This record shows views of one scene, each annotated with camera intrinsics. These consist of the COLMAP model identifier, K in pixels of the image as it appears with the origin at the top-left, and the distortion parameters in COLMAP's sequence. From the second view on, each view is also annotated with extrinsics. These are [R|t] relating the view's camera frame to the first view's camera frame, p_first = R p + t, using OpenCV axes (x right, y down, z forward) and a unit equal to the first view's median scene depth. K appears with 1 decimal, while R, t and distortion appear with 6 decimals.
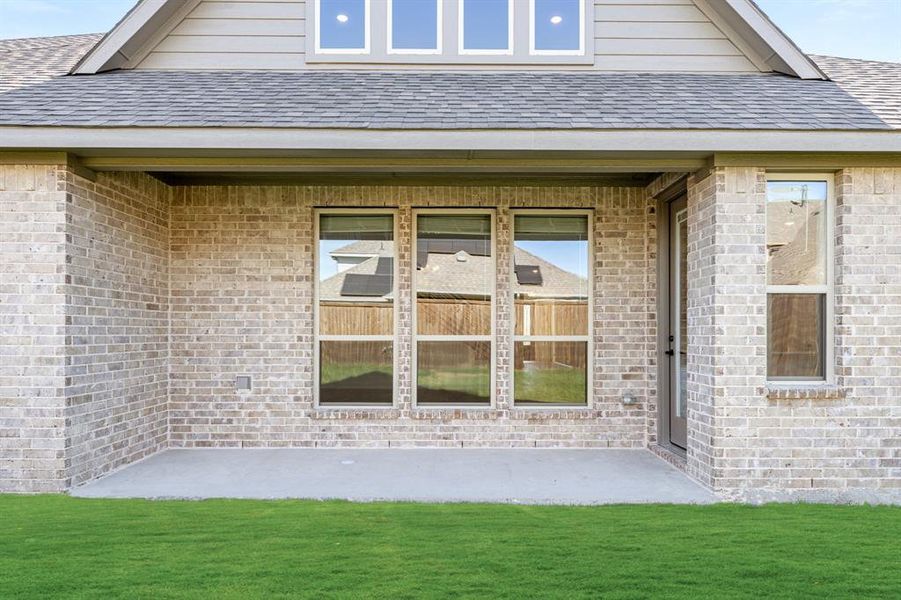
lens RADIAL K [[531.1, 0, 448.7], [0, 531.1, 317.4], [0, 0, 1]] dist [-0.003592, -0.000815]
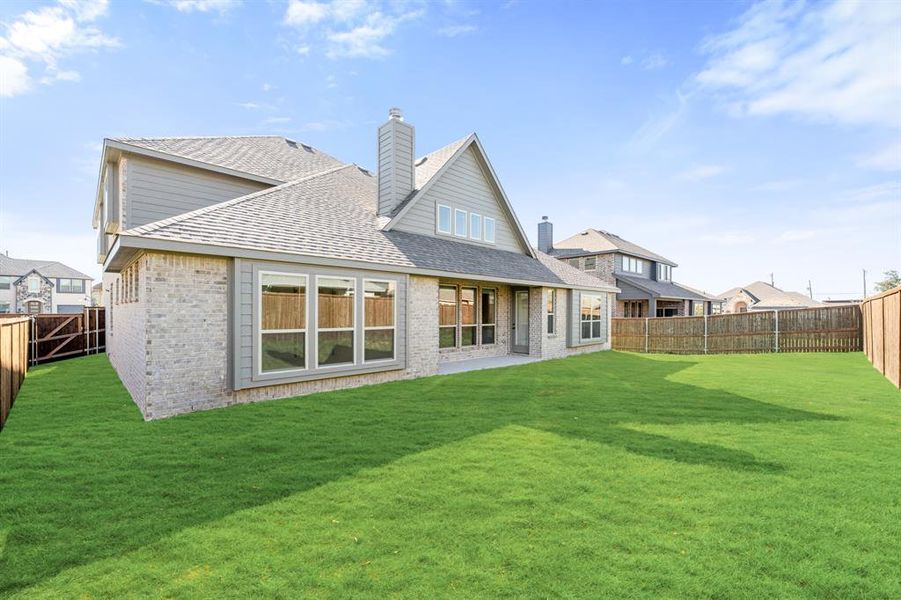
lens RADIAL K [[375.7, 0, 450.7], [0, 375.7, 315.1], [0, 0, 1]] dist [-0.000670, -0.000036]
pose [[0.726405, -0.004757, 0.687250, -1.664864], [-0.002047, 0.999957, 0.009086, -0.052988], [-0.687264, -0.008007, 0.726364, -0.589339]]
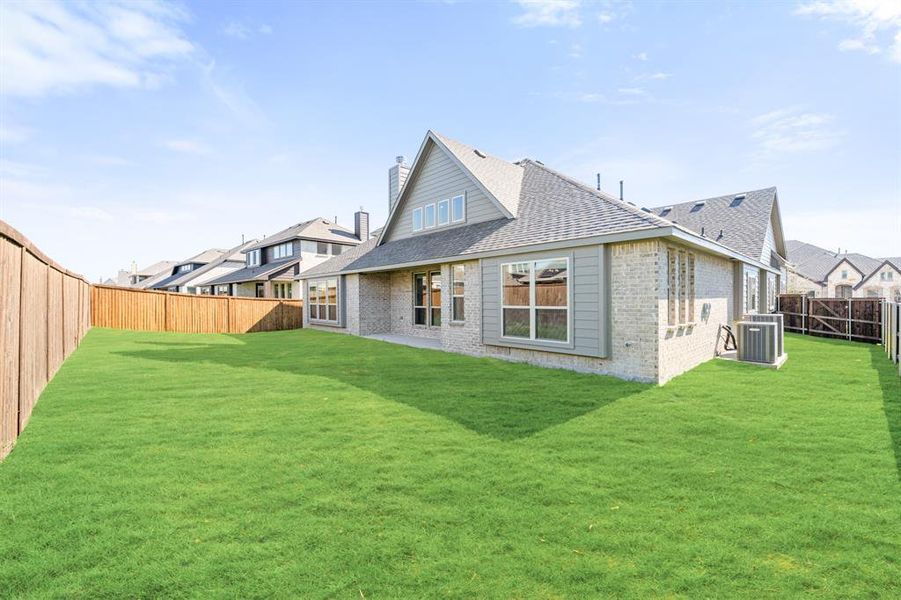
lens RADIAL K [[366.5, 0, 446.9], [0, 366.5, 294.9], [0, 0, 1]] dist [-0.000374, -0.000001]
pose [[0.656492, -0.011236, -0.754250, 1.888658], [0.022330, 0.999740, 0.004542, -0.055345], [0.754003, -0.019824, 0.656572, -0.551981]]
